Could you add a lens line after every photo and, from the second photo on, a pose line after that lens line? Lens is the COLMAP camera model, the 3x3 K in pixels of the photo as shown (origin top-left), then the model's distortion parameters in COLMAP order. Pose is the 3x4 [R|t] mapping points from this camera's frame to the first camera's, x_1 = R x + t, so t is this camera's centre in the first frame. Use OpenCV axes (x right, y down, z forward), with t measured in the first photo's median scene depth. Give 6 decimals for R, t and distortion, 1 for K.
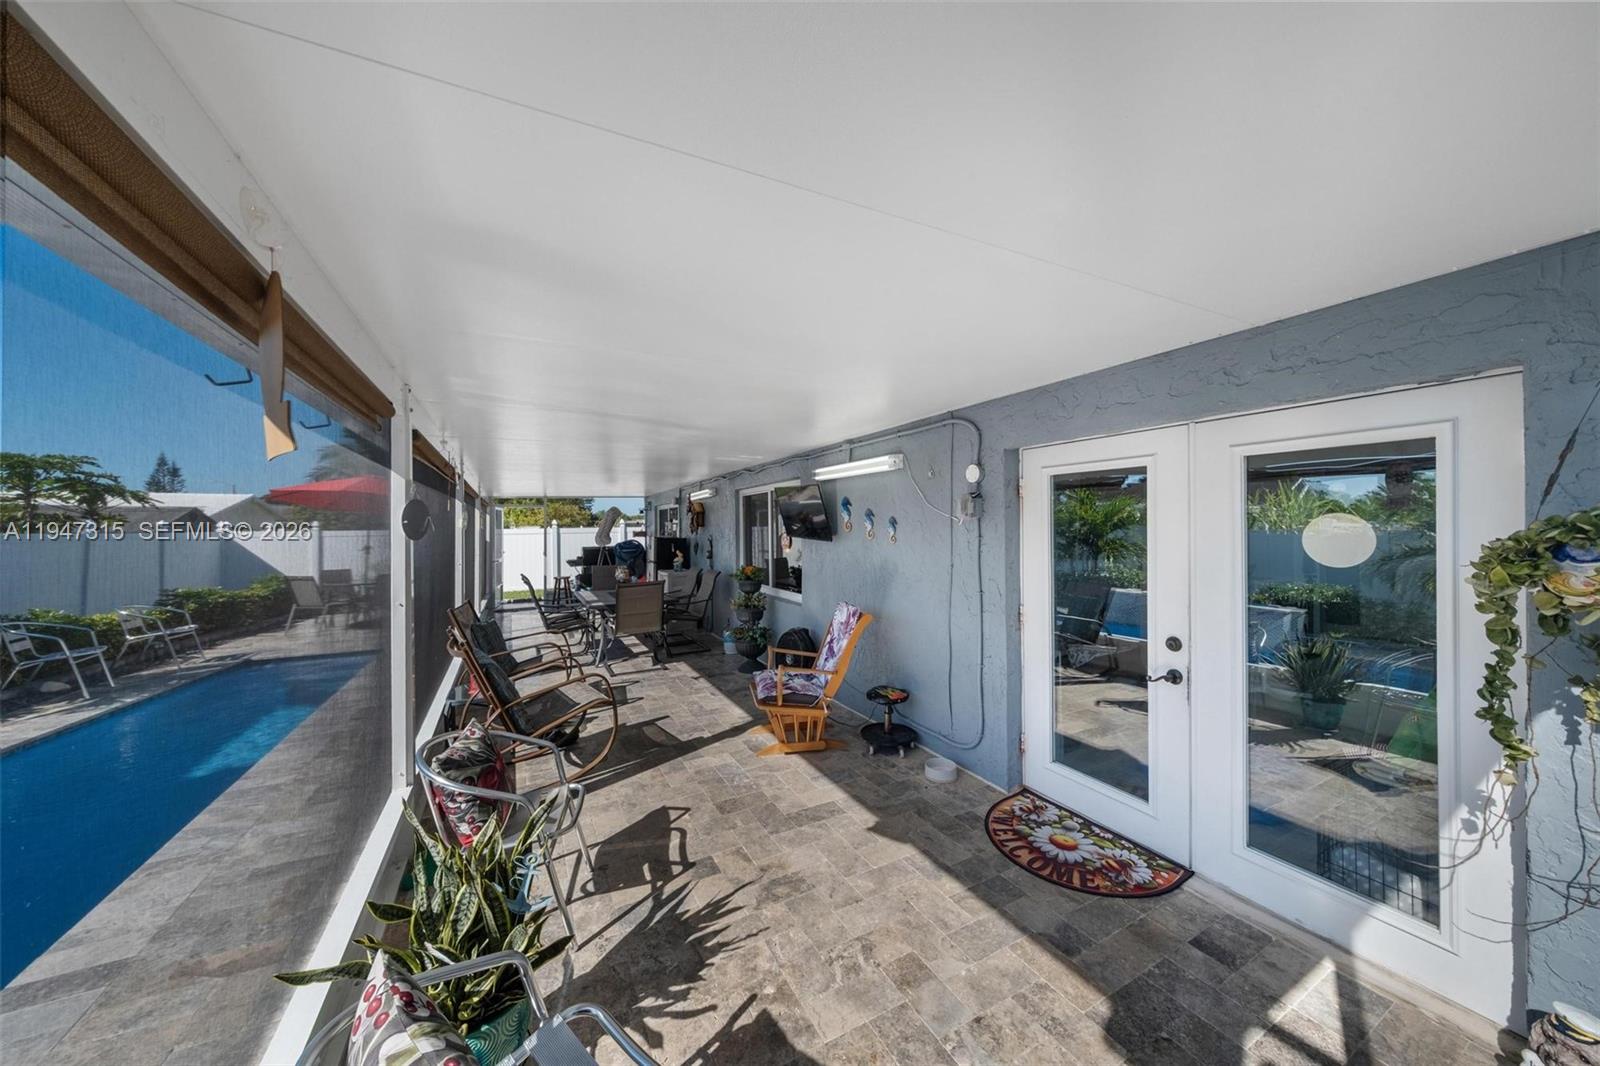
lens RADIAL K [[550.0, 0, 798.1], [0, 550.0, 530.2], [0, 0, 1]] dist [-0.002147, -0.001091]
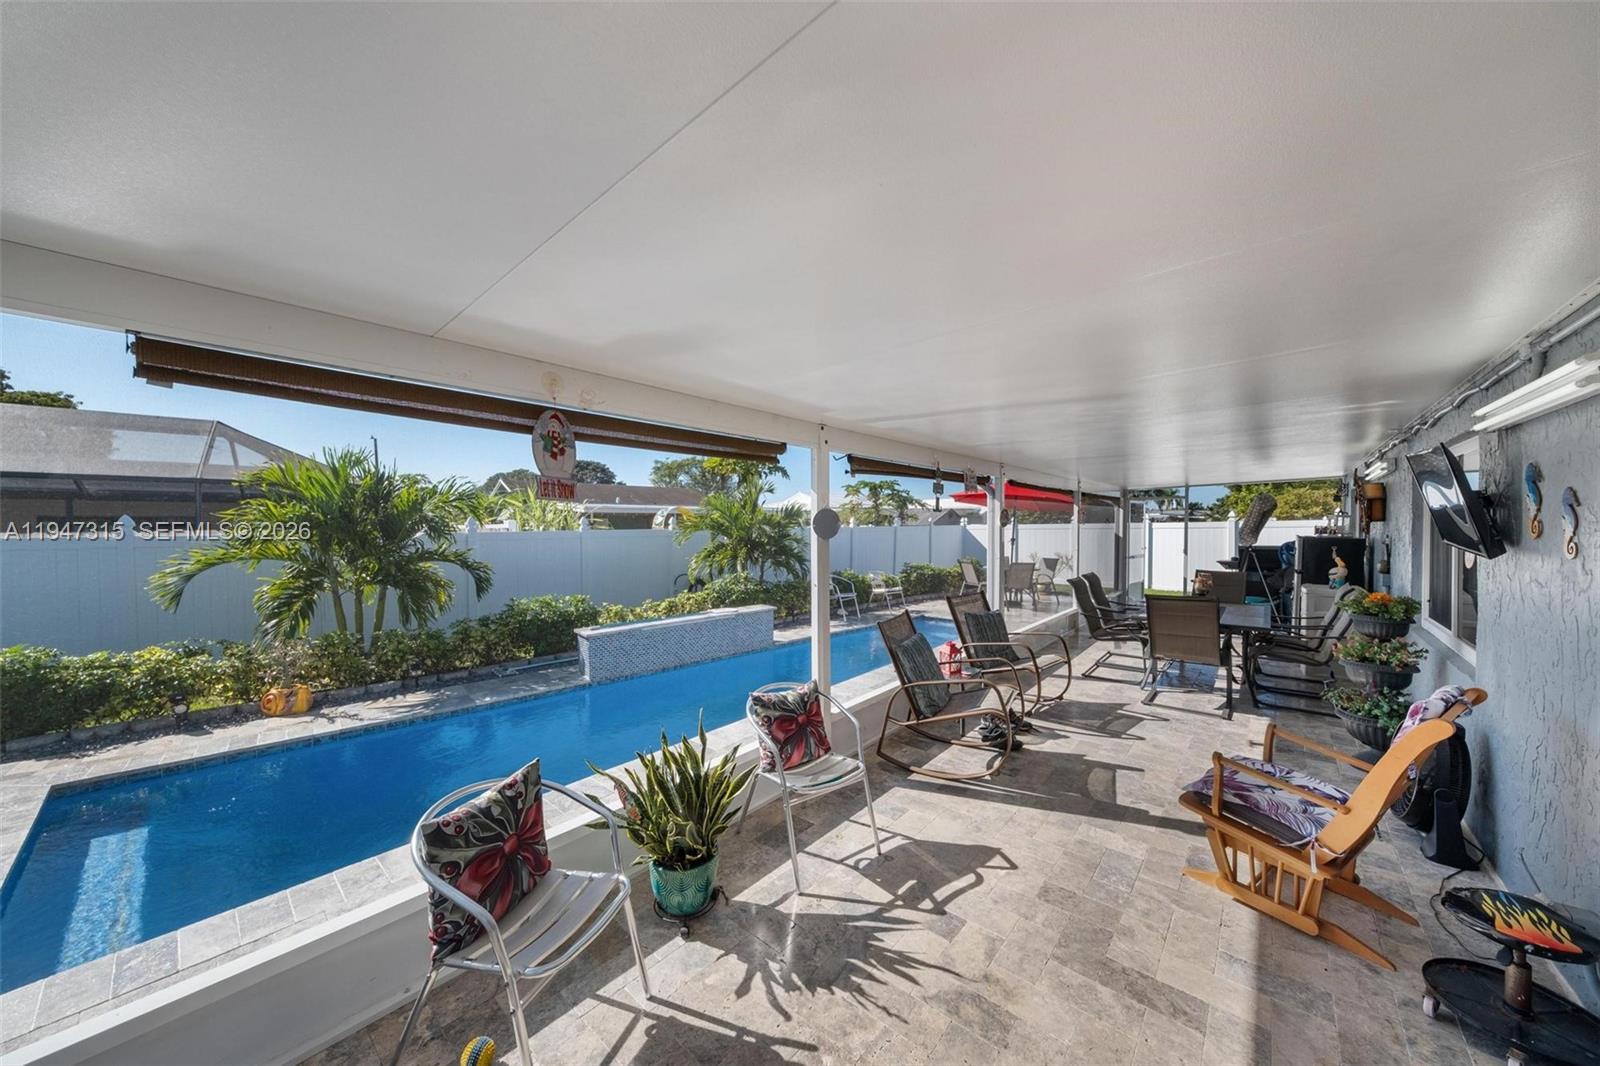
lens RADIAL K [[550.0, 0, 802.0], [0, 550.0, 536.6], [0, 0, 1]] dist [-0.002147, -0.001091]
pose [[0.344023, 0.024094, -0.938652, 0.524008], [0.002277, 0.999646, 0.026495, -0.021400], [0.938958, -0.011252, 0.343847, 0.470227]]
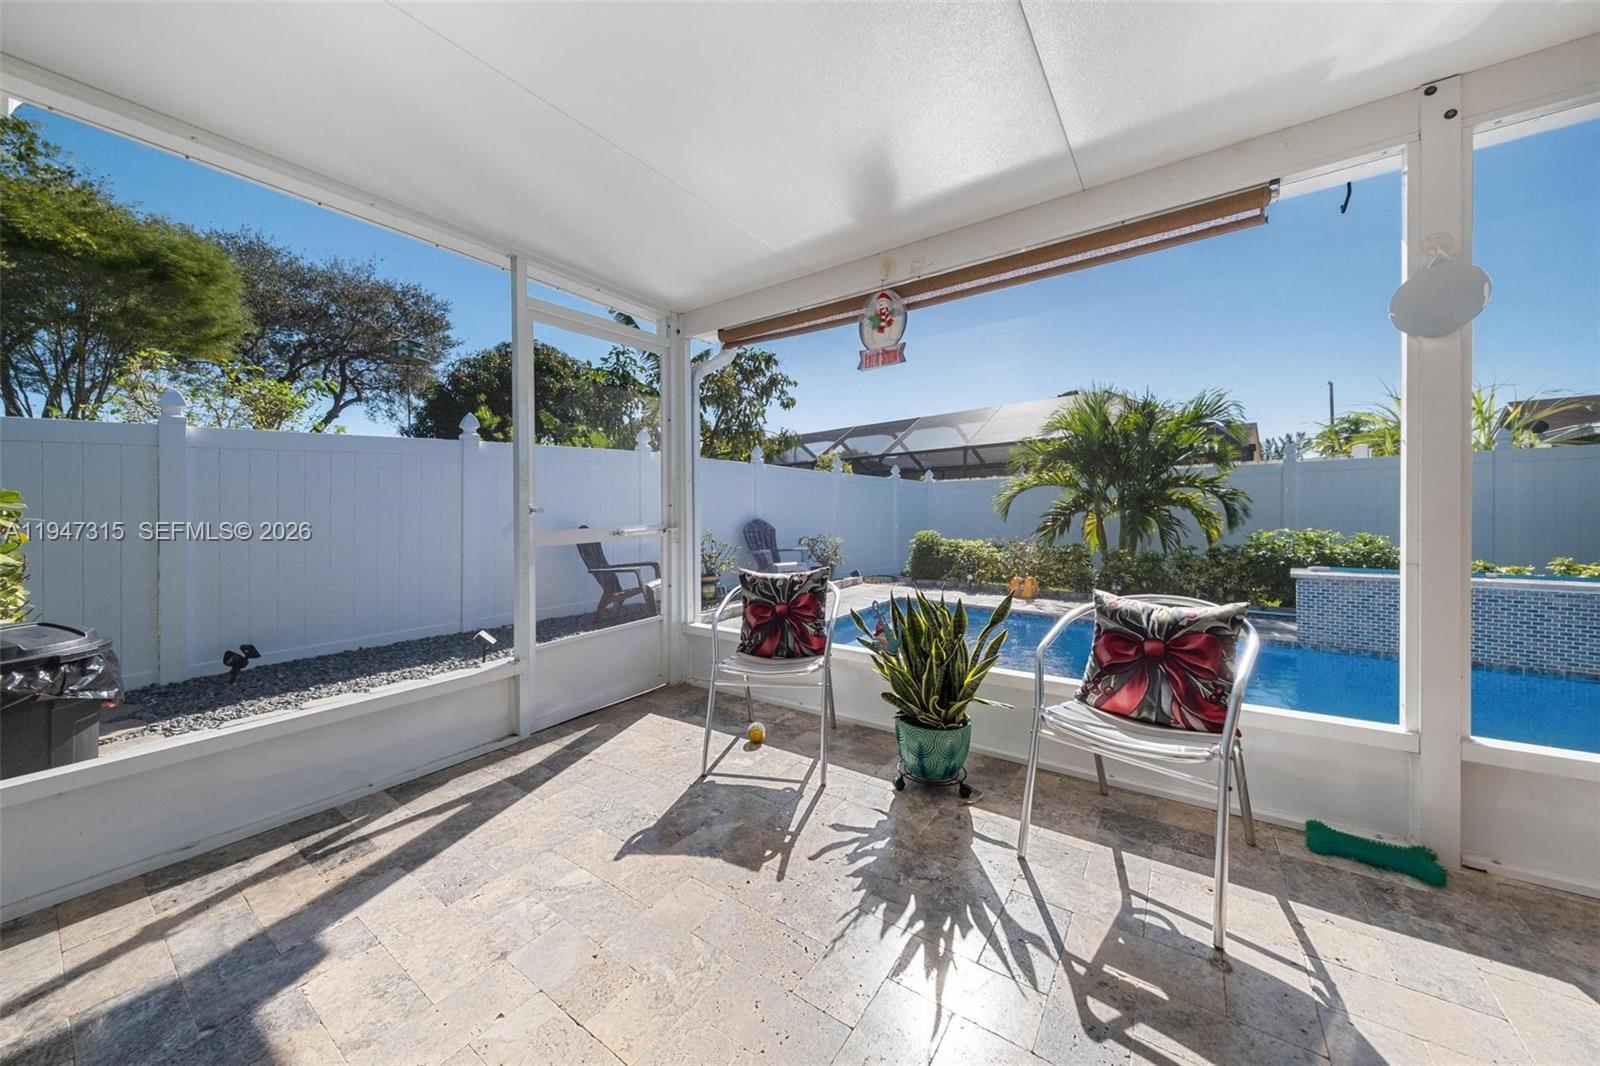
lens RADIAL K [[550.0, 0, 770.0], [0, 550.0, 516.3], [0, 0, 1]] dist [-0.002147, -0.001091]
pose [[-0.912506, 0.004917, -0.409033, 0.187372], [0.004242, 0.999988, 0.002559, 0.208262], [0.409041, 0.000601, -0.912516, 1.221604]]
